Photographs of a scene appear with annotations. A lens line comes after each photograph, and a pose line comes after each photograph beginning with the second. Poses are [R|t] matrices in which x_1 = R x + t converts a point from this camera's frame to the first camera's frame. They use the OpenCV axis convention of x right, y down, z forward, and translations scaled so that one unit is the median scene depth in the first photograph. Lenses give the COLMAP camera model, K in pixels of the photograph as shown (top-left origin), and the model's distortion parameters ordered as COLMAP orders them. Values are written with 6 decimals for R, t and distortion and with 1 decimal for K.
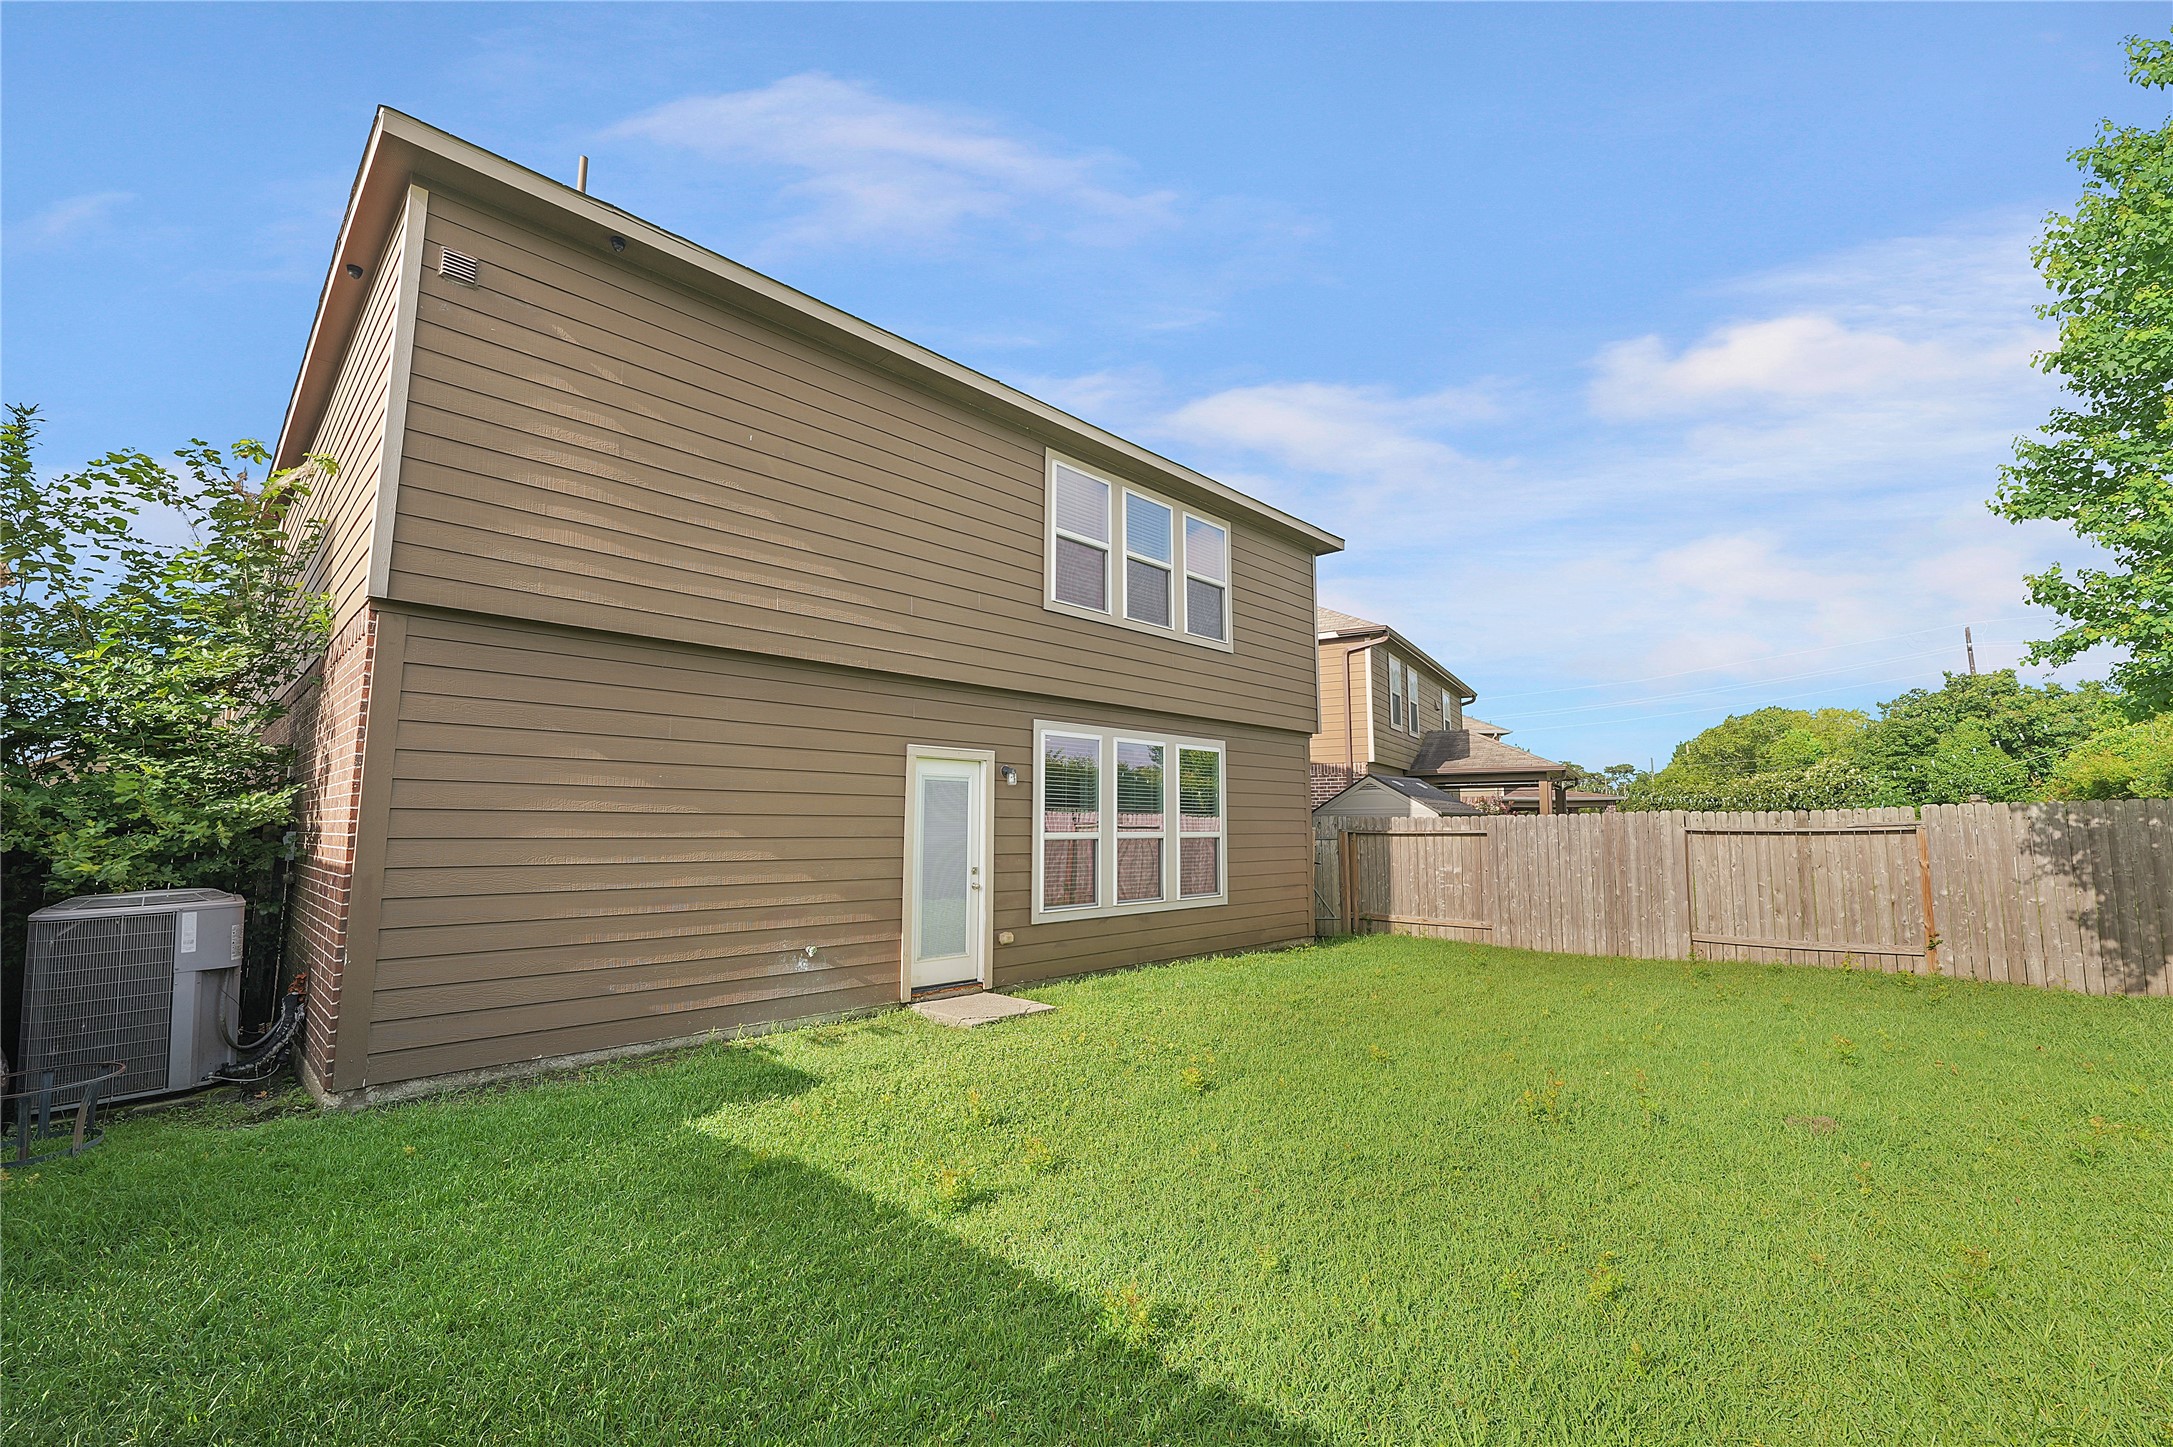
lens RADIAL K [[902.8, 0, 1084.1], [0, 902.8, 722.1], [0, 0, 1]] dist [-0.005059, -0.000002]
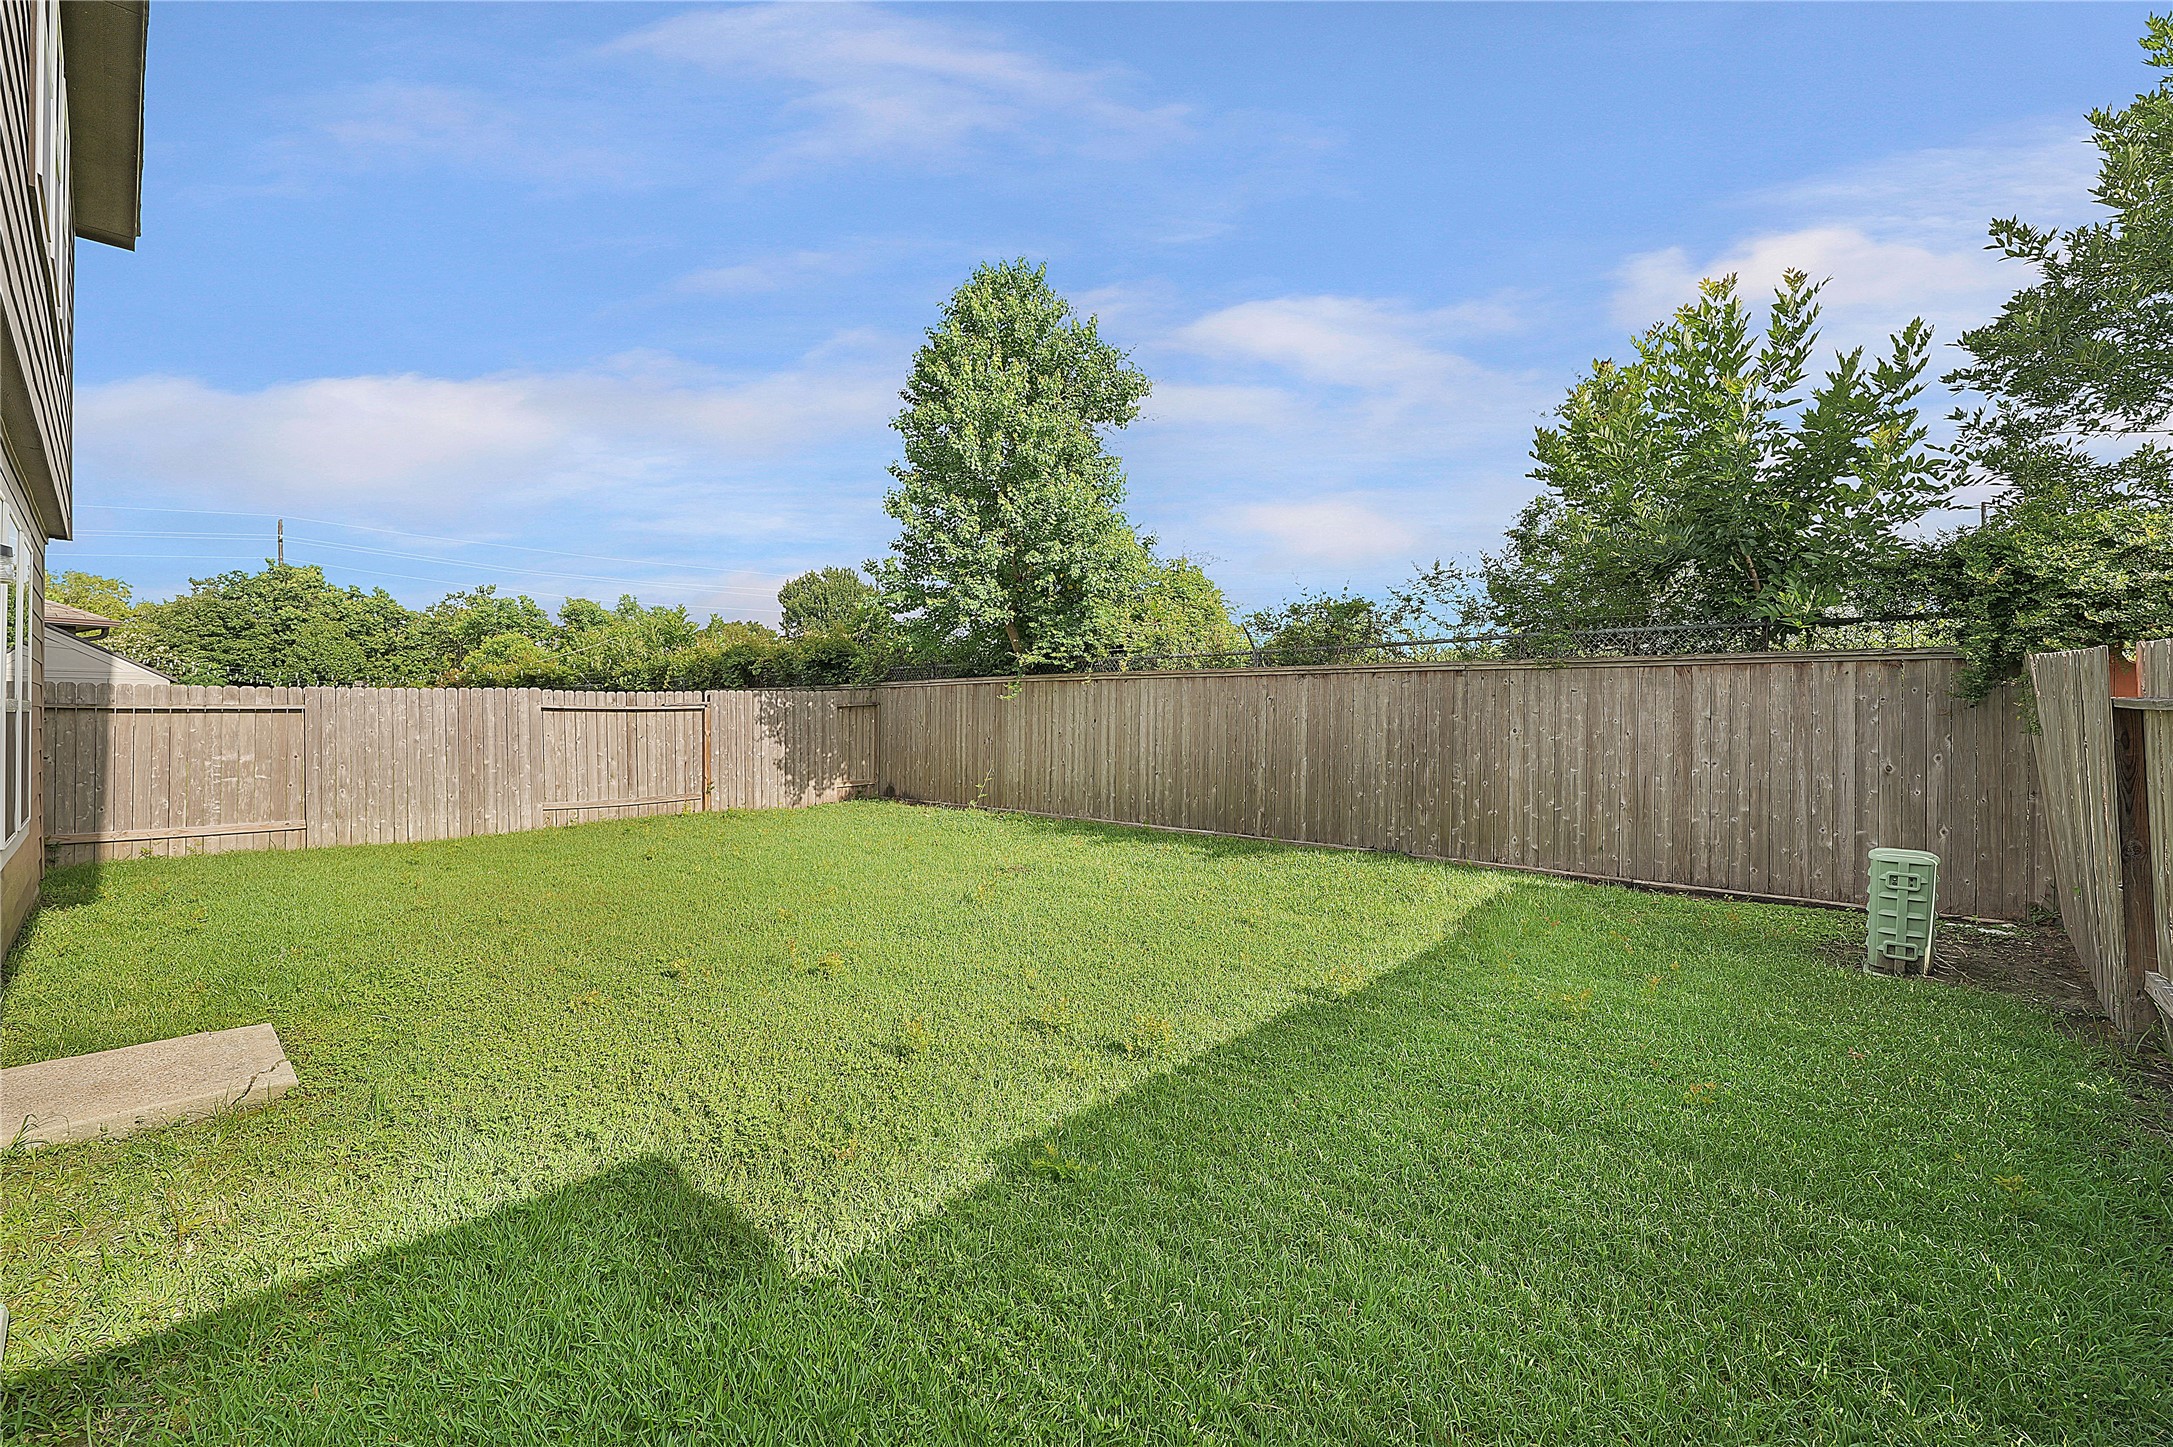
lens RADIAL K [[902.8, 0, 1084.1], [0, 902.8, 722.1], [0, 0, 1]] dist [-0.005059, -0.000002]
pose [[-0.027790, -0.007136, 0.999588, -0.430430], [-0.120314, 0.992729, 0.003742, 0.060603], [-0.992347, -0.120160, -0.028447, 0.421945]]
